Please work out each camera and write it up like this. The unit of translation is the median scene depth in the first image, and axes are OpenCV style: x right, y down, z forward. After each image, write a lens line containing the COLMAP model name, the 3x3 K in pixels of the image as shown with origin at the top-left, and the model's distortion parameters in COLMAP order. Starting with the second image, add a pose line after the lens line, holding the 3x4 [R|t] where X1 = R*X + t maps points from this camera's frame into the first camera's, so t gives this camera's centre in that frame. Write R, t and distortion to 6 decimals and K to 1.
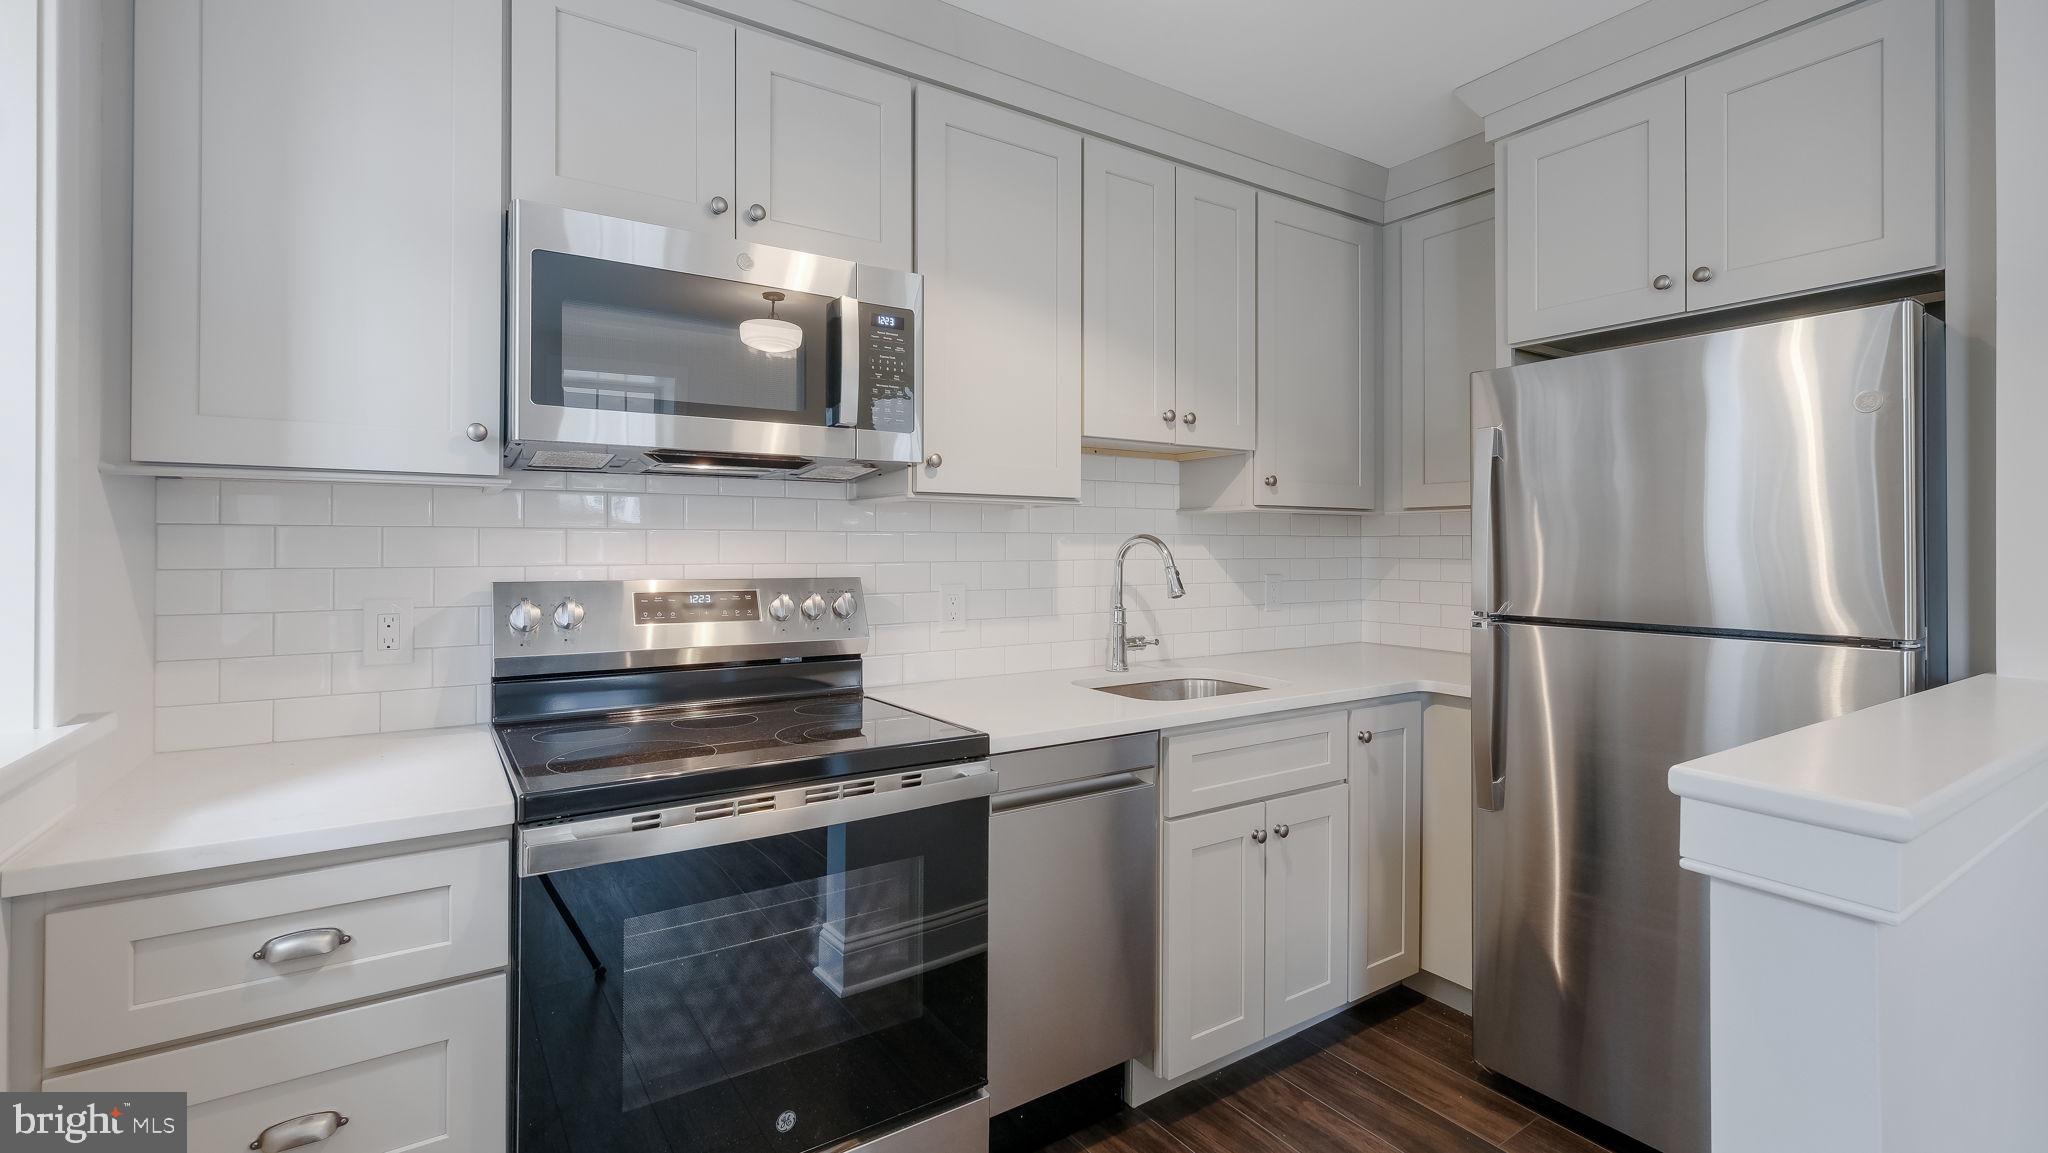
lens RADIAL K [[896.2, 0, 1020.0], [0, 896.2, 545.0], [0, 0, 1]] dist [0.002700, -0.000314]
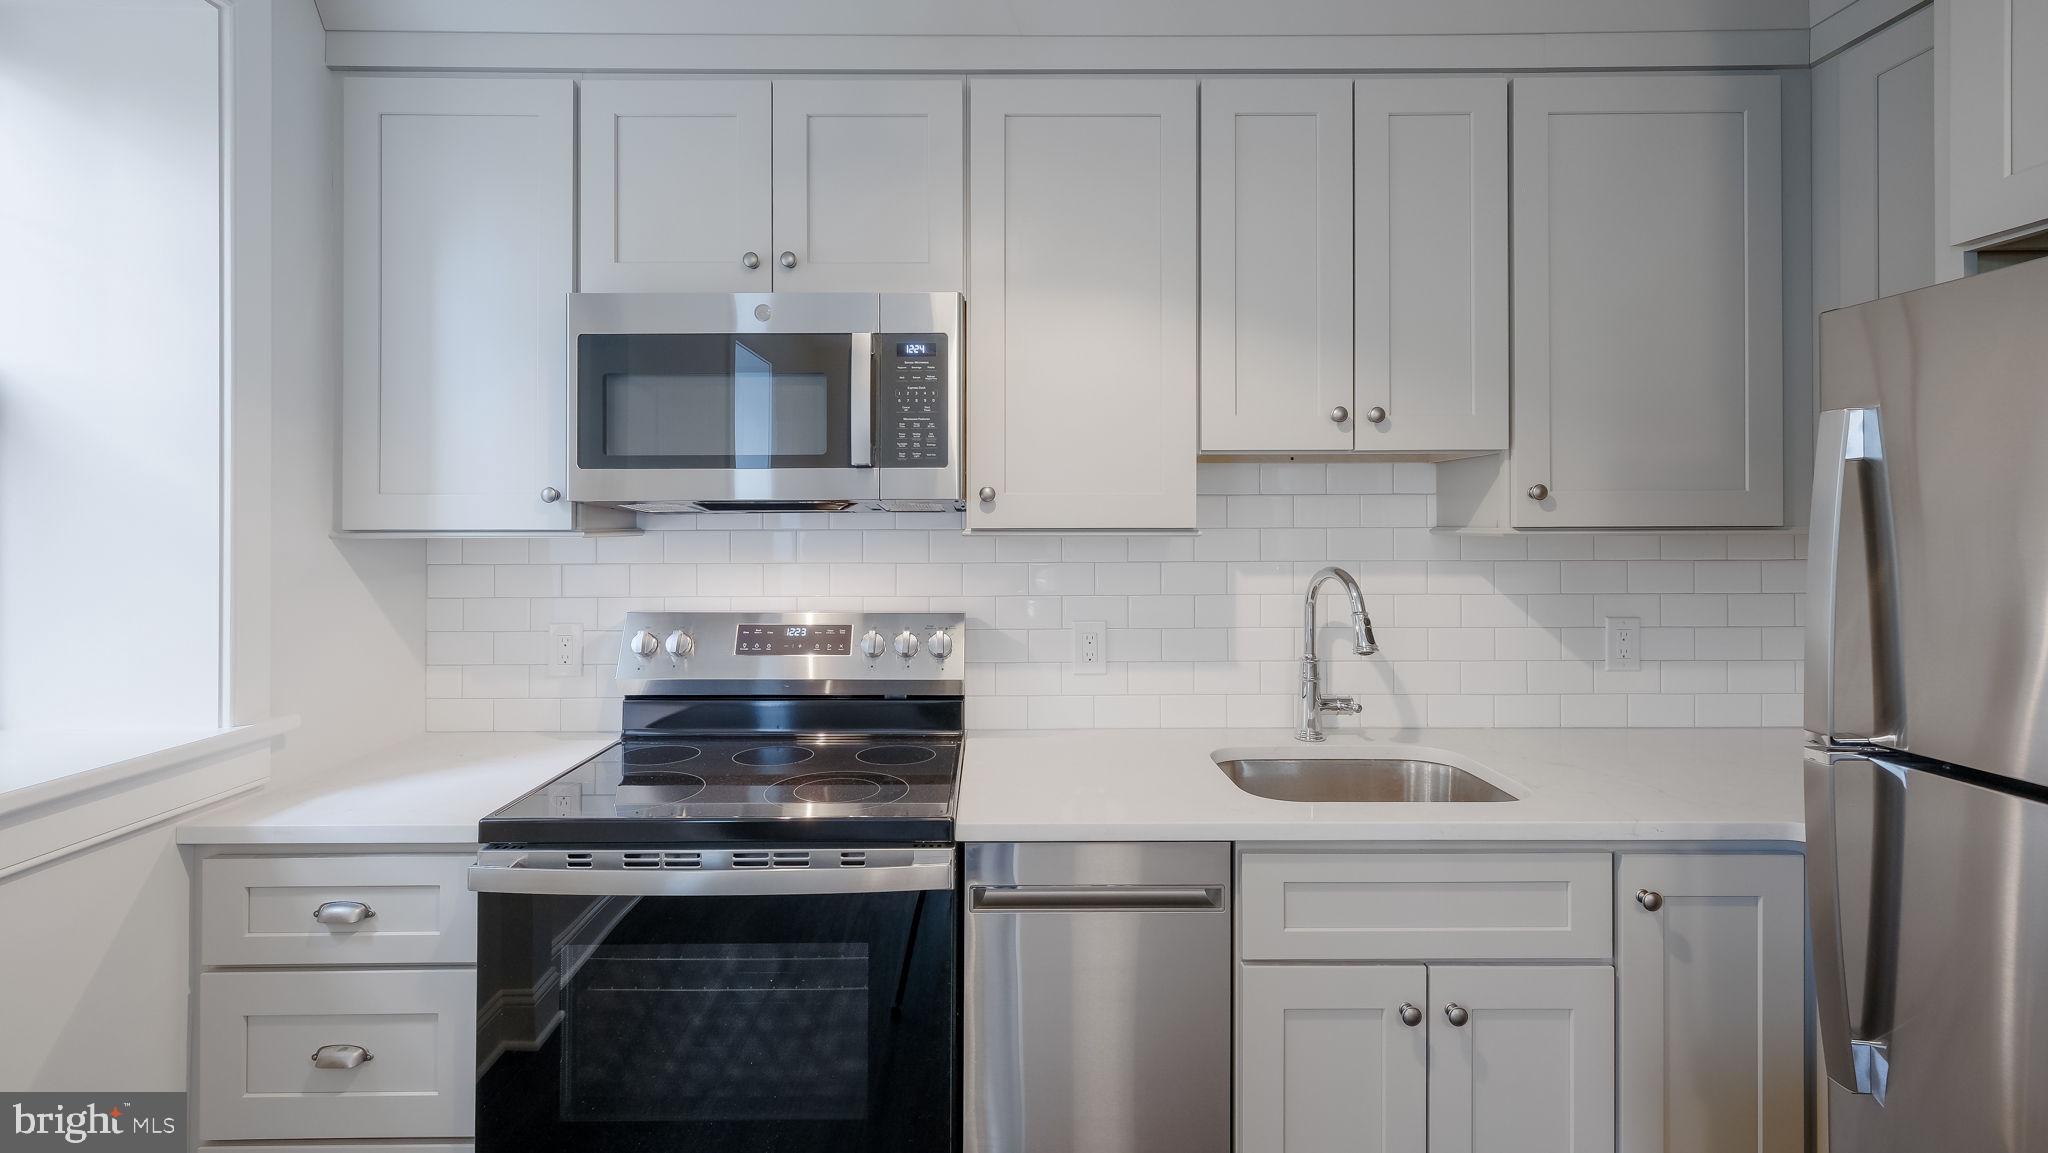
lens RADIAL K [[905.2, 0, 999.5], [0, 905.2, 519.3], [0, 0, 1]] dist [0.004525, 0.000308]
pose [[0.836182, -0.005782, -0.548421, 0.432844], [0.004375, 0.999983, -0.003872, -0.068002], [0.548434, 0.000838, 0.836194, 0.257591]]
